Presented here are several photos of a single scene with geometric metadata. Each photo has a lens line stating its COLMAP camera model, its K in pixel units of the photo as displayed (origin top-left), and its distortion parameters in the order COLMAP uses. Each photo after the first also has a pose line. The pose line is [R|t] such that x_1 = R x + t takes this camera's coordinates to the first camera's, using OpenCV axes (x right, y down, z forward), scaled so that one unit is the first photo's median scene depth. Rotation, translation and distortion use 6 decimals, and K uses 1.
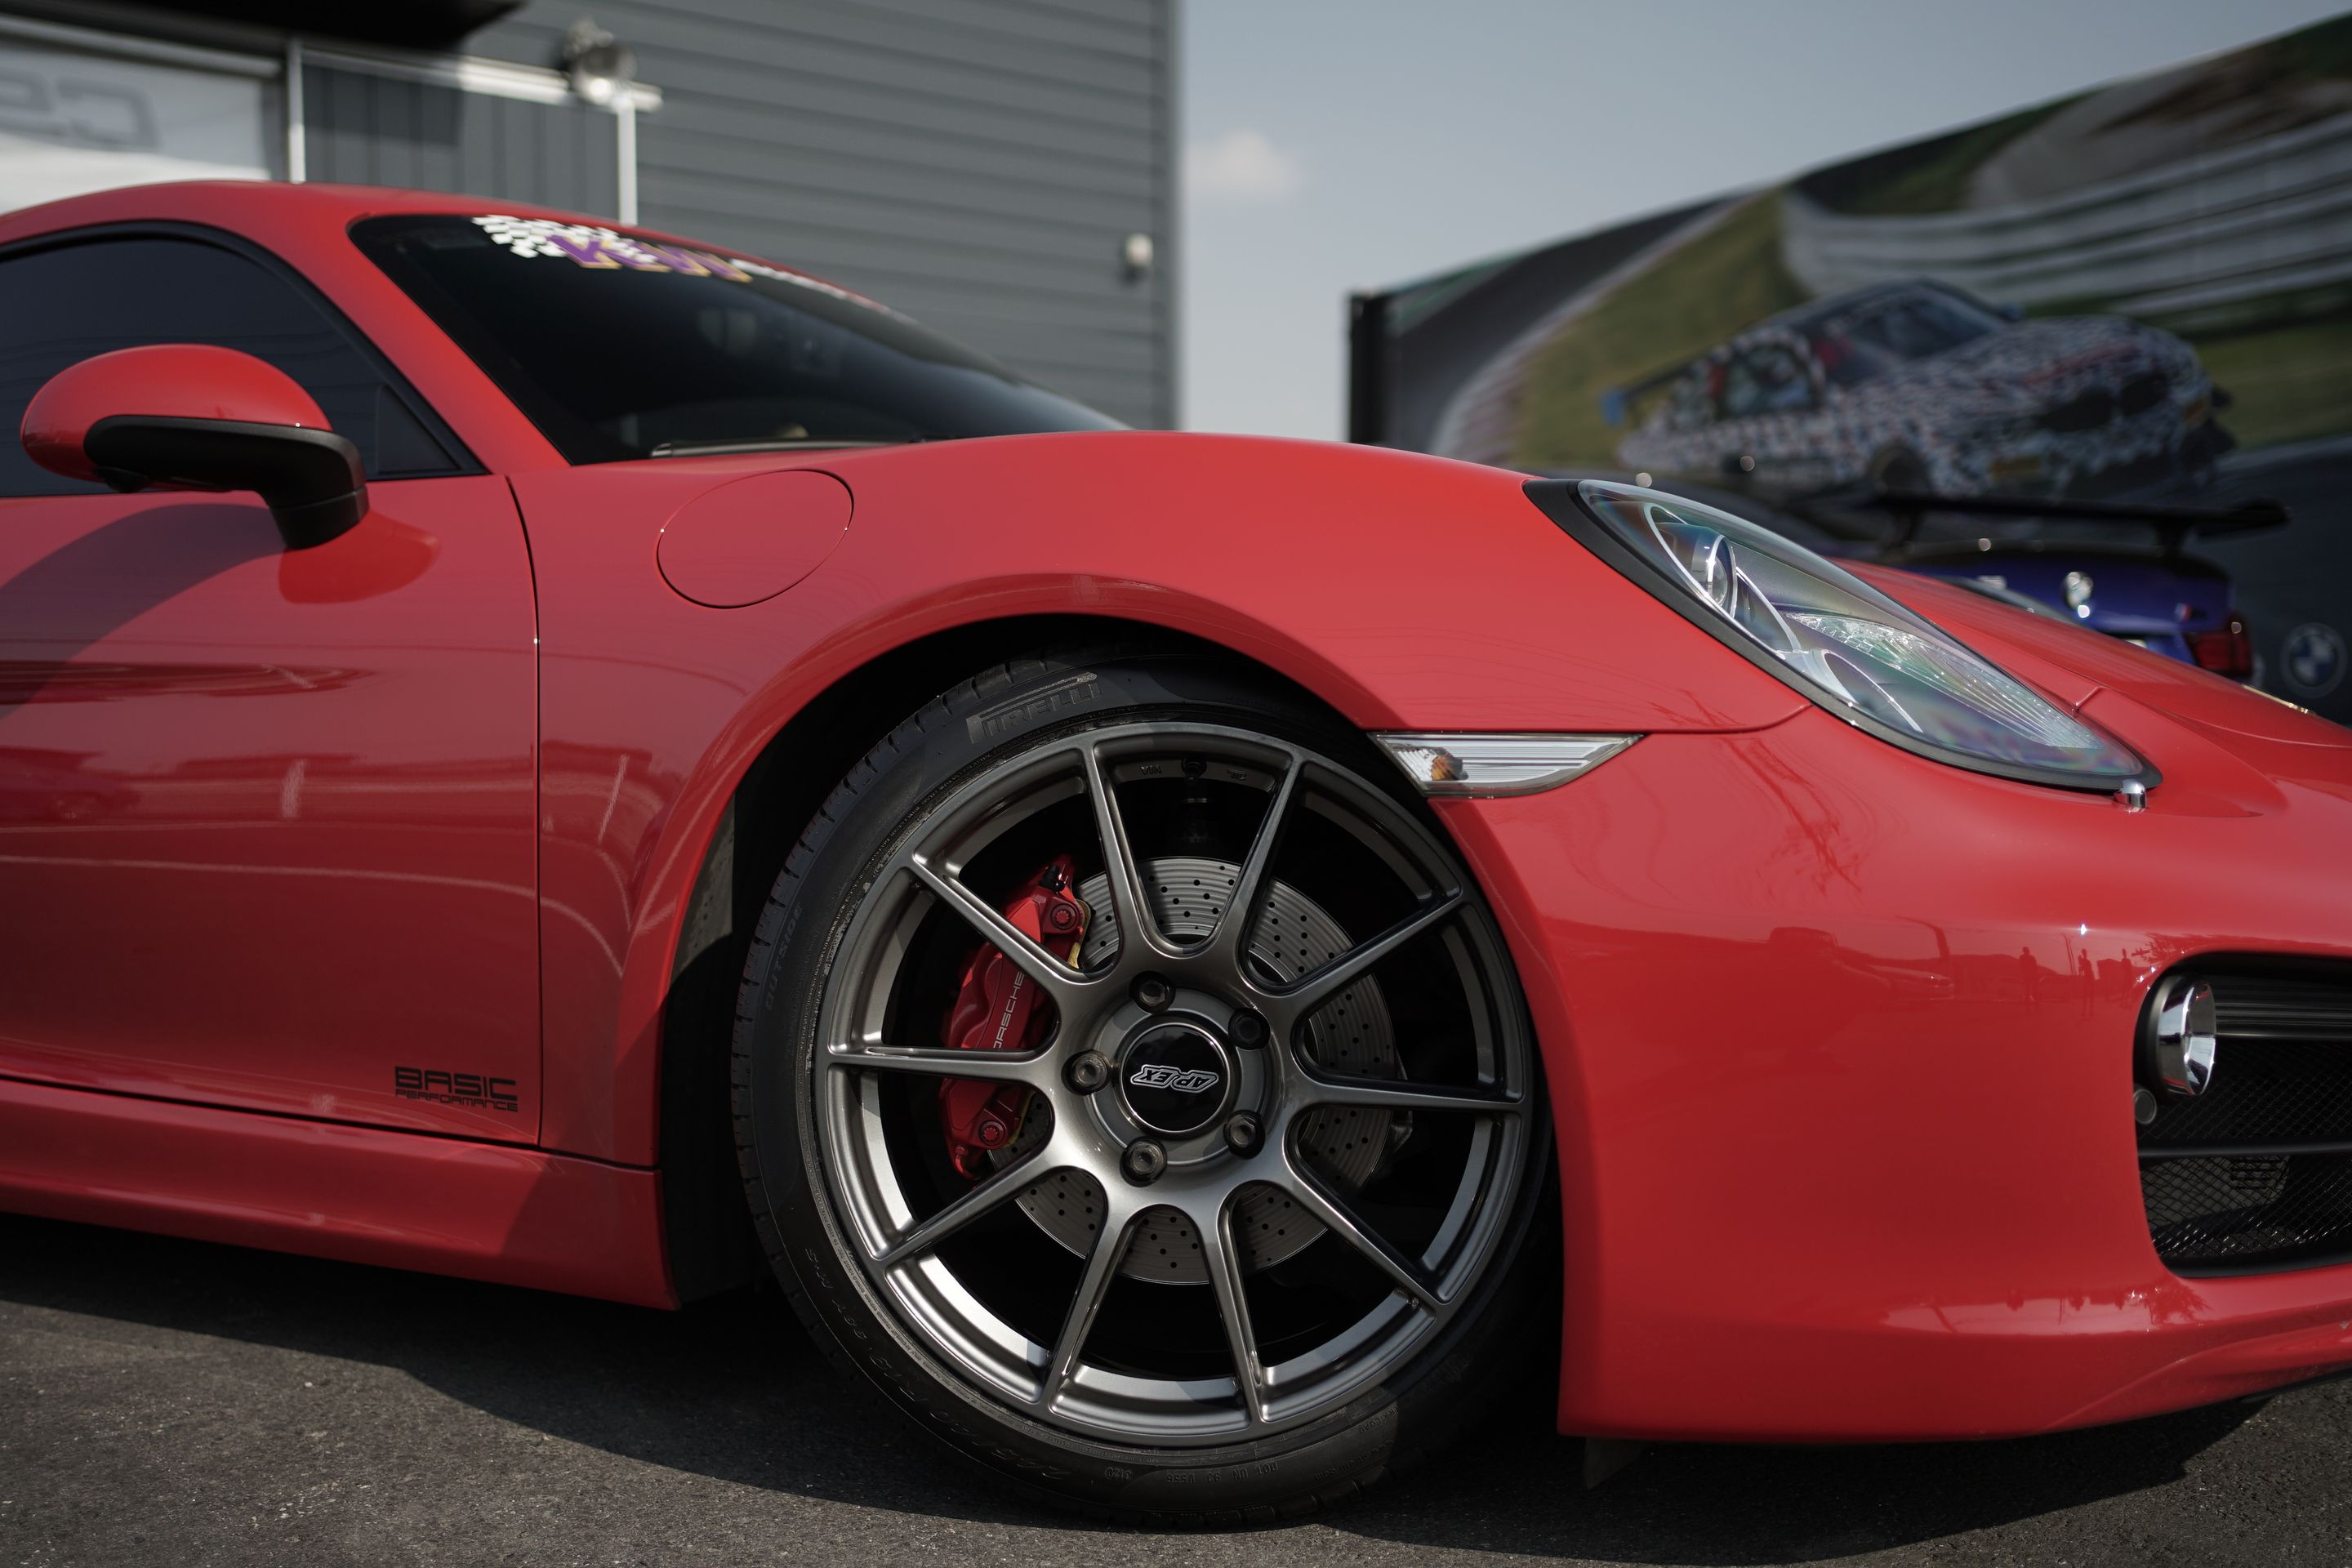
lens RADIAL K [[2383.0, 0, 1165.9], [0, 2383.0, 781.5], [0, 0, 1]] dist [-0.021831, 0.142847]
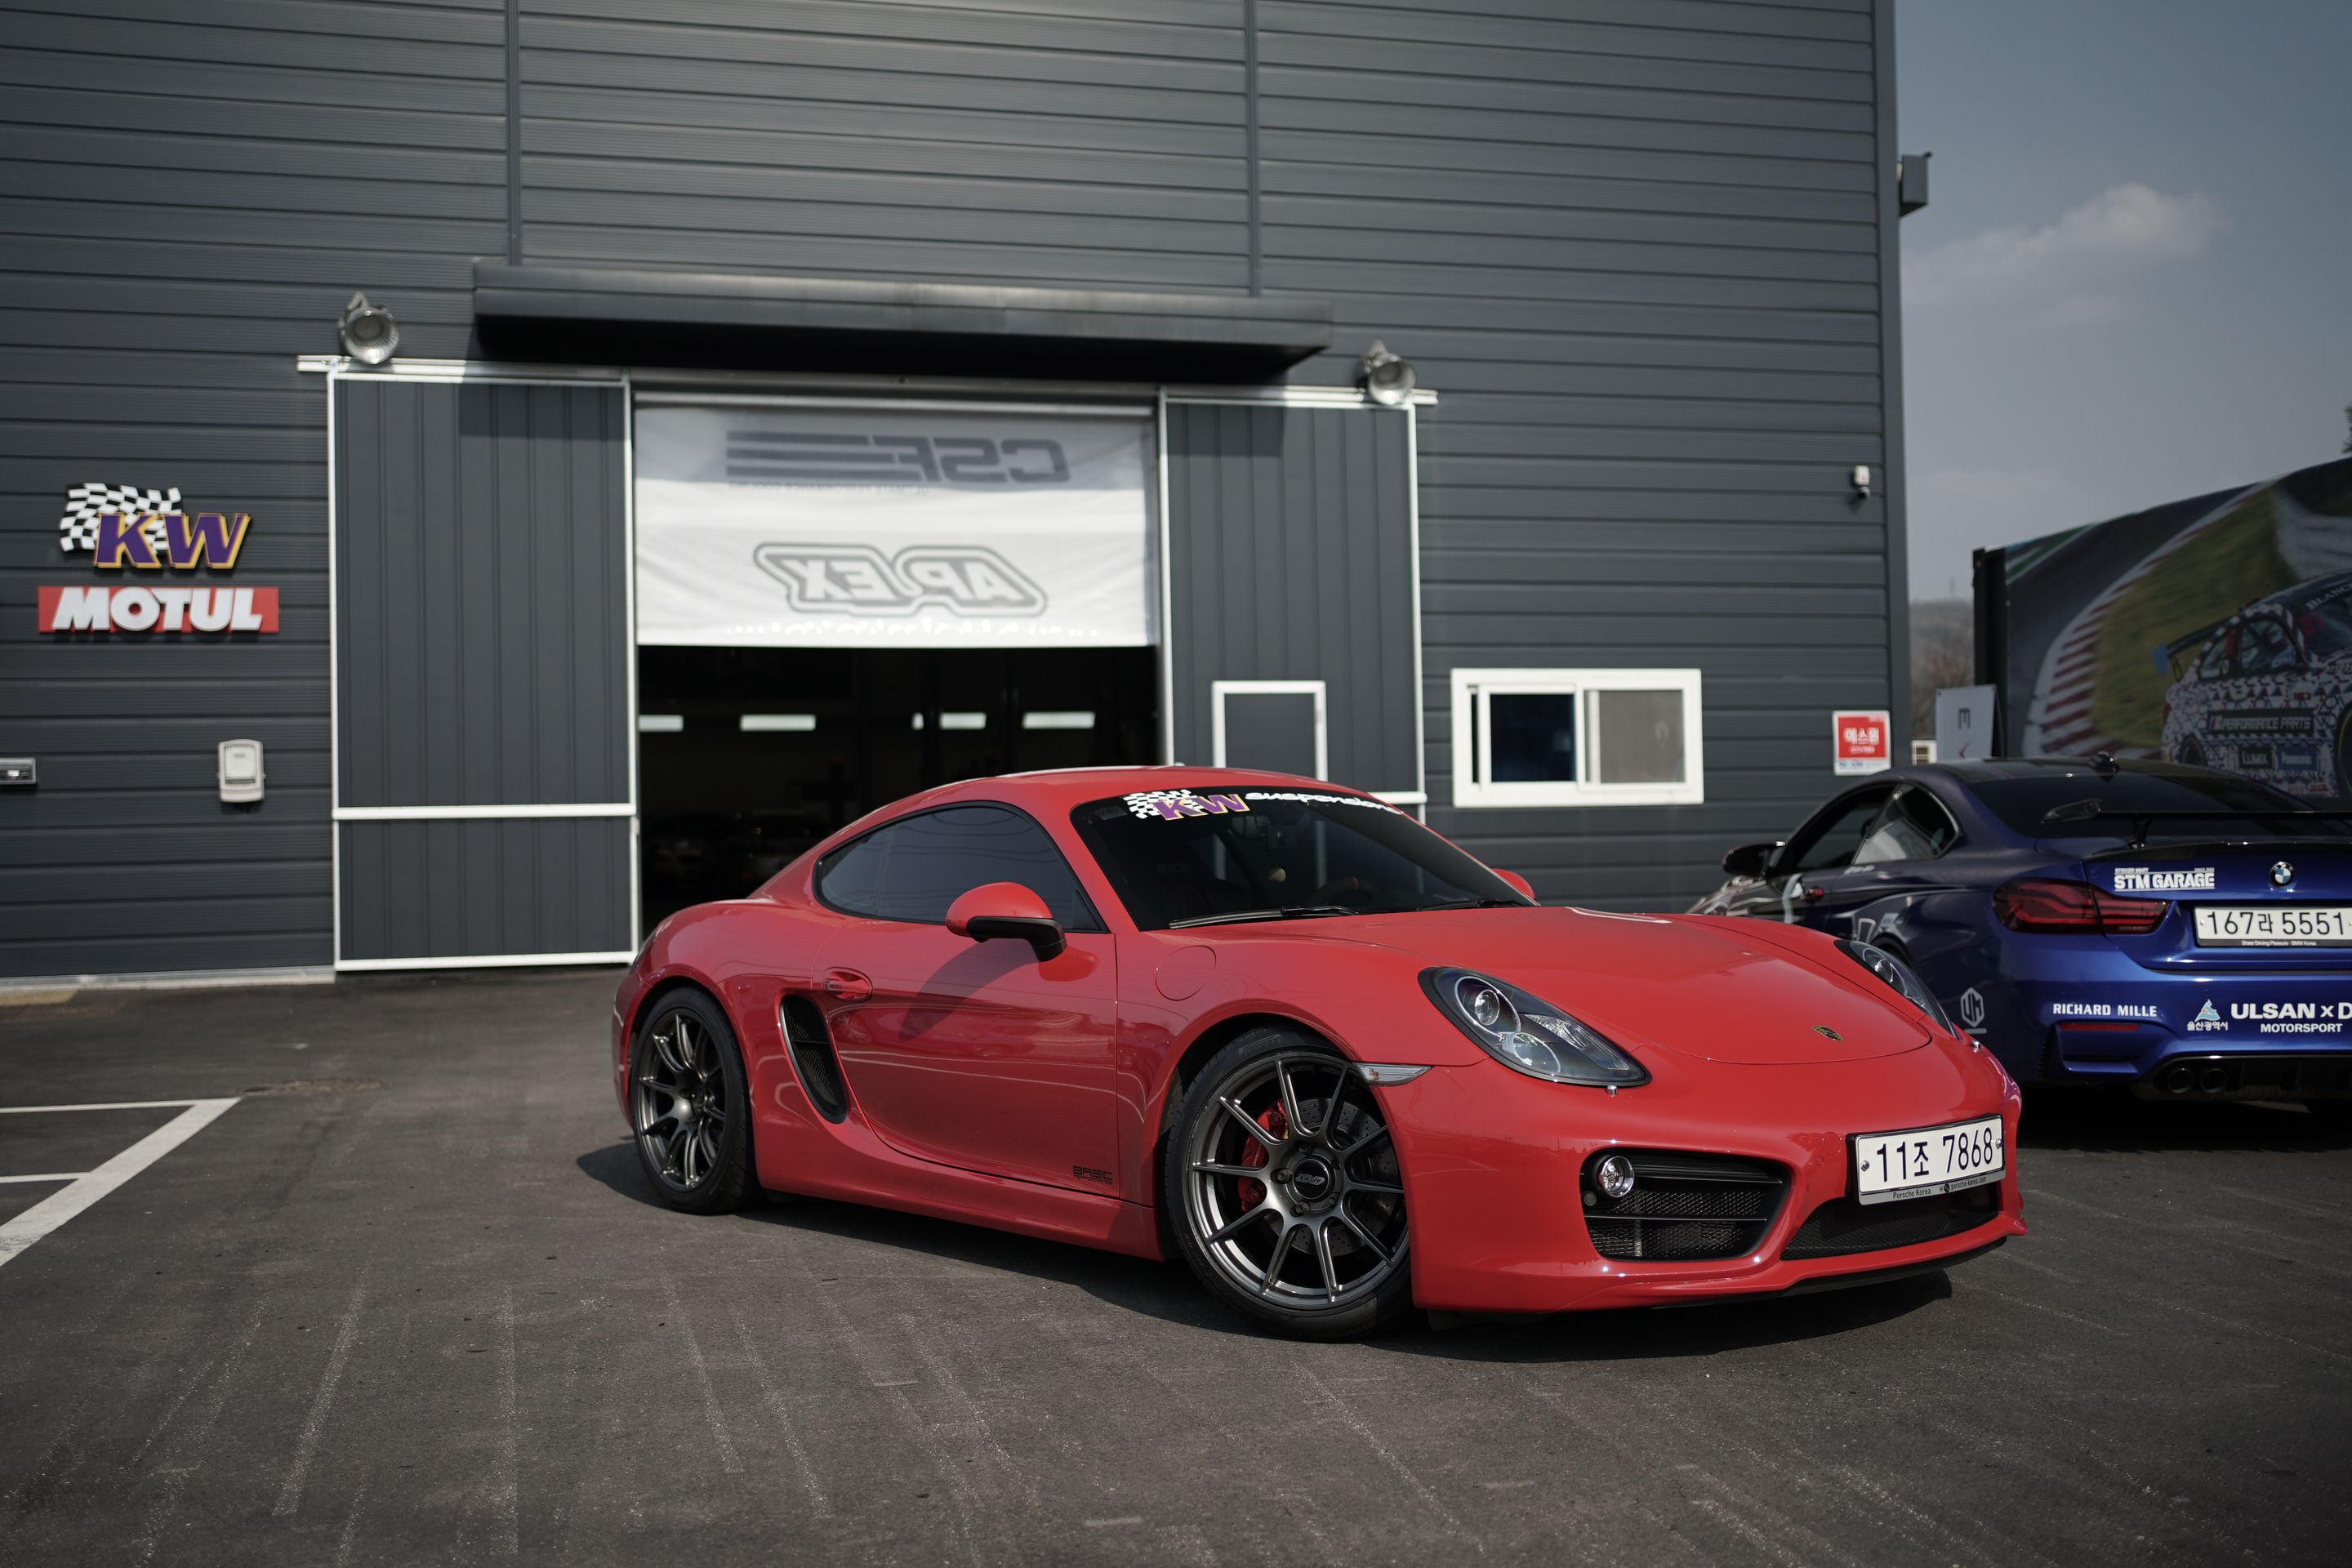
lens RADIAL K [[2383.0, 0, 1165.9], [0, 2383.0, 781.5], [0, 0, 1]] dist [-0.021831, 0.142847]
pose [[0.930997, -0.022902, -0.364307, 0.765798], [0.004489, 0.998673, -0.051308, -0.174097], [0.364999, 0.046132, 0.929864, -1.473441]]
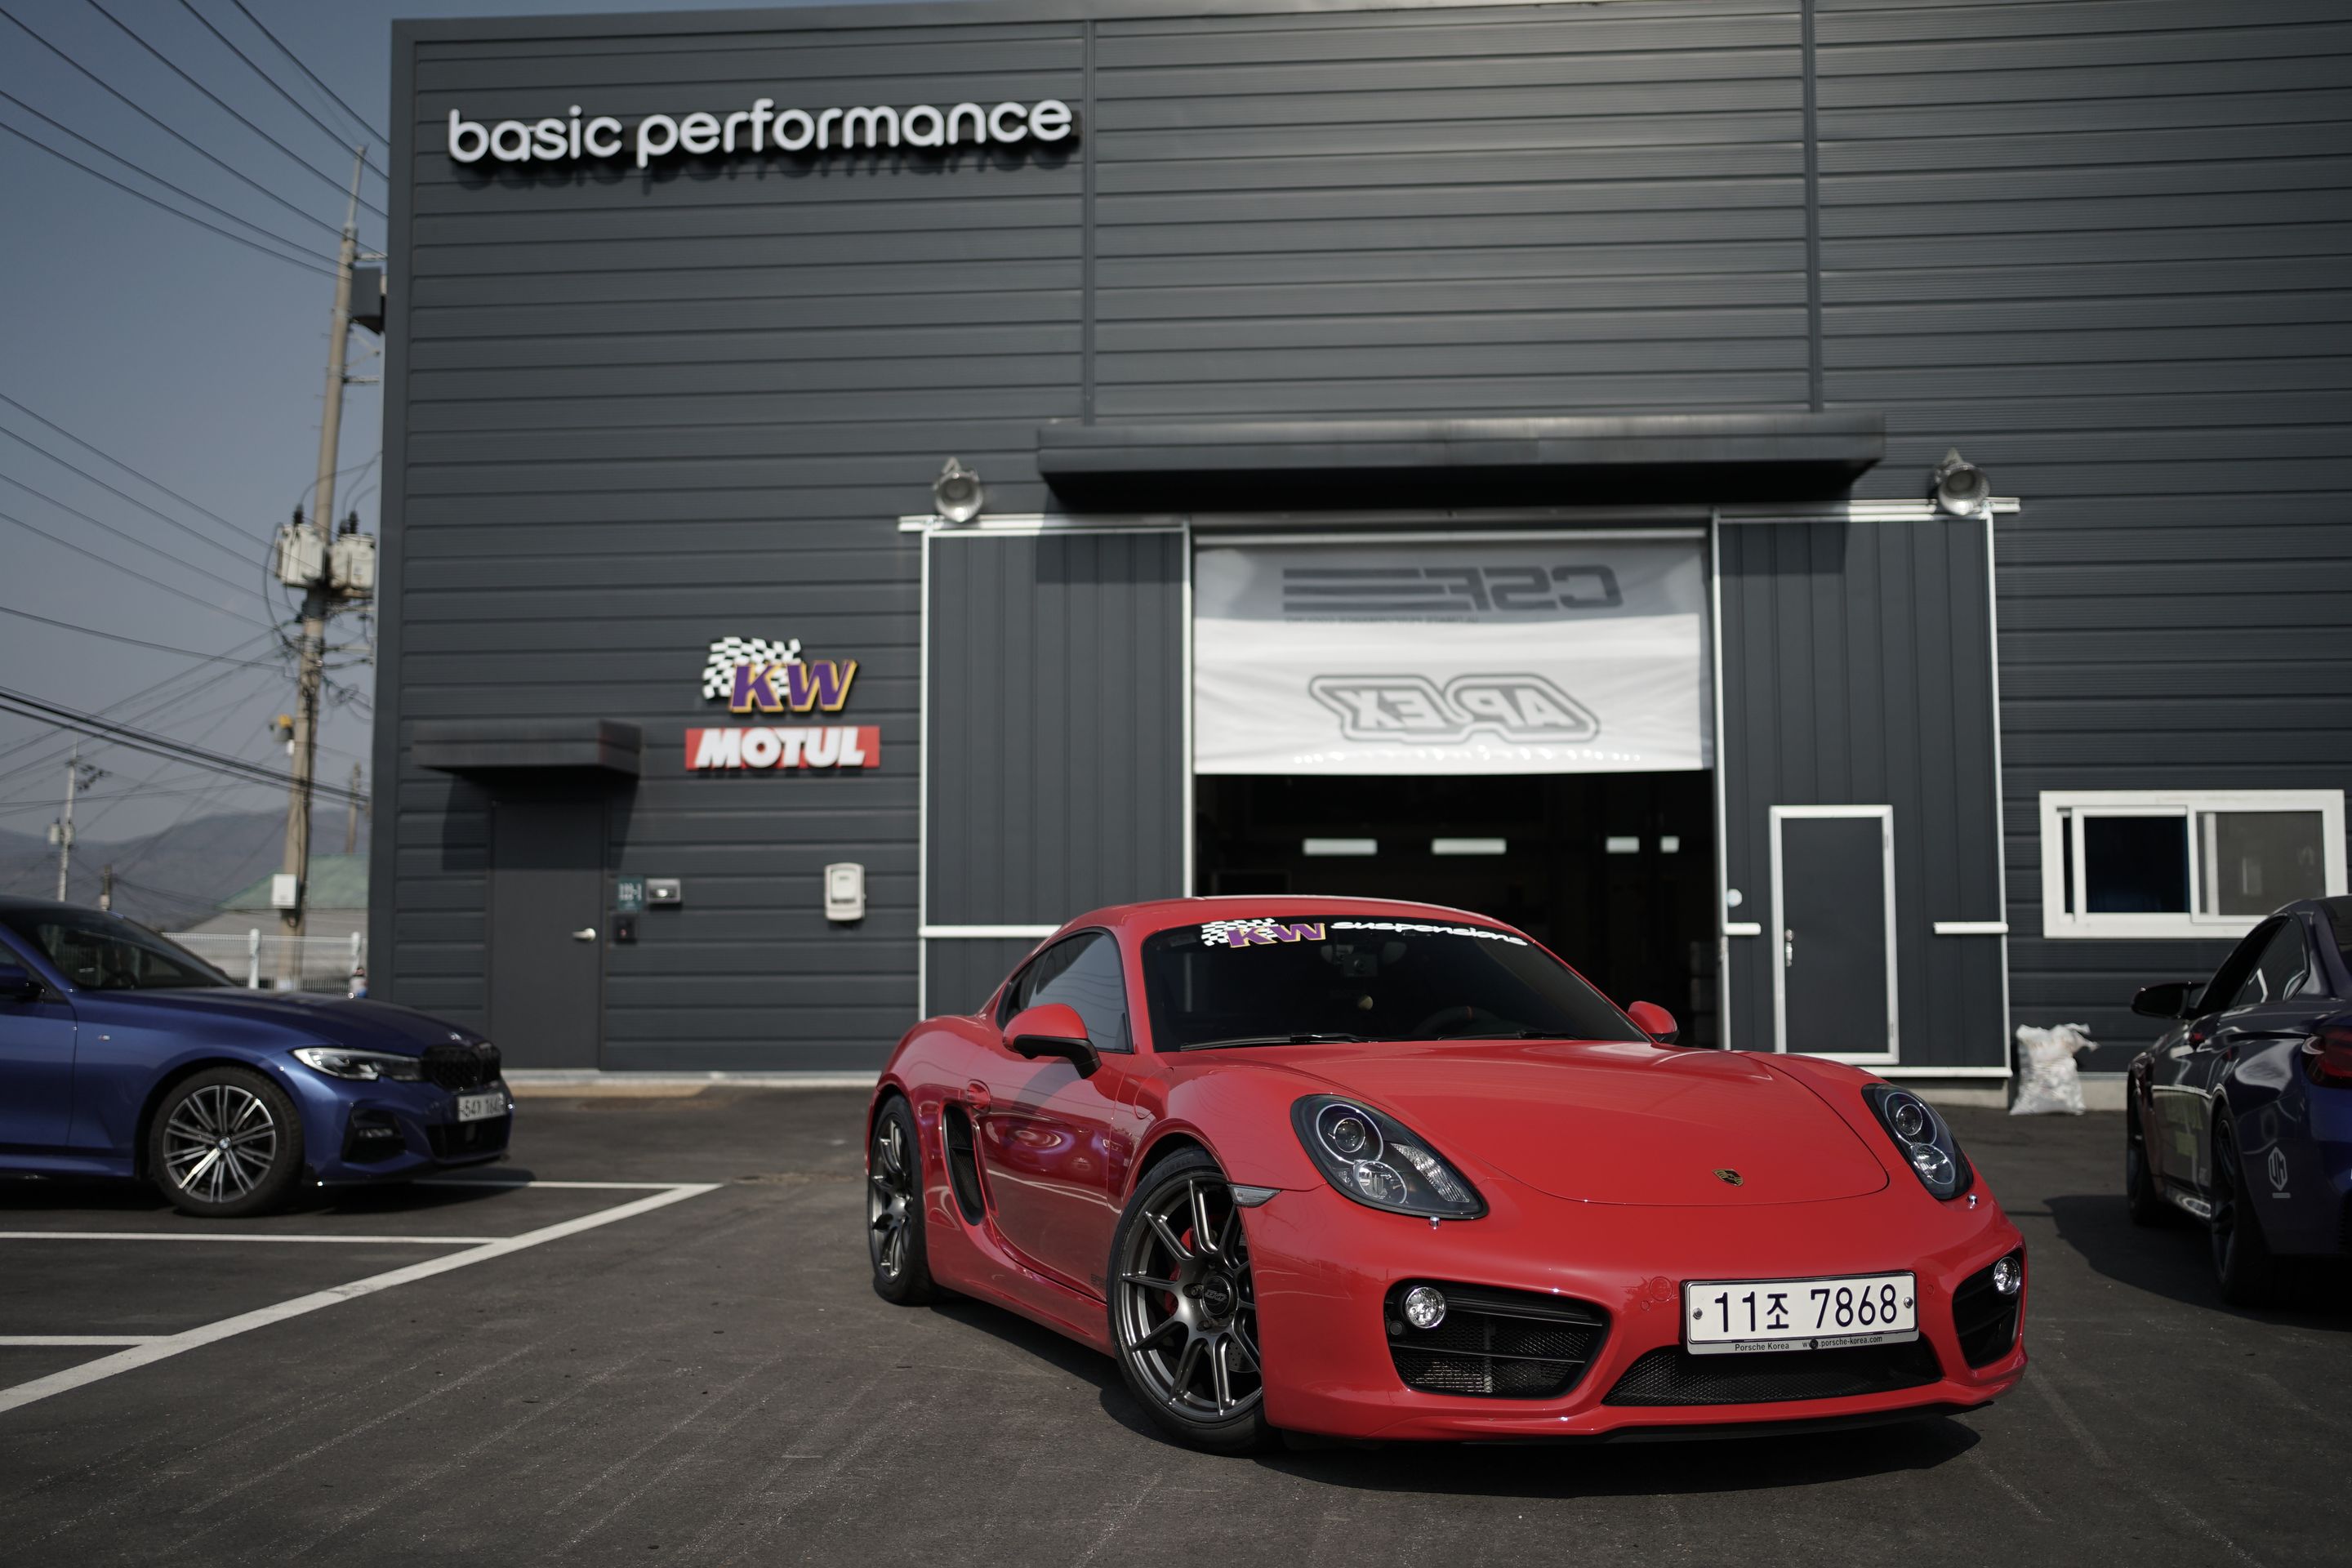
lens RADIAL K [[2383.0, 0, 1165.9], [0, 2383.0, 781.5], [0, 0, 1]] dist [-0.021831, 0.142847]
pose [[0.760800, -0.049448, -0.647100, 1.633862], [-0.020247, 0.994799, -0.099821, -0.182056], [0.648670, 0.089046, 0.755842, -1.128934]]
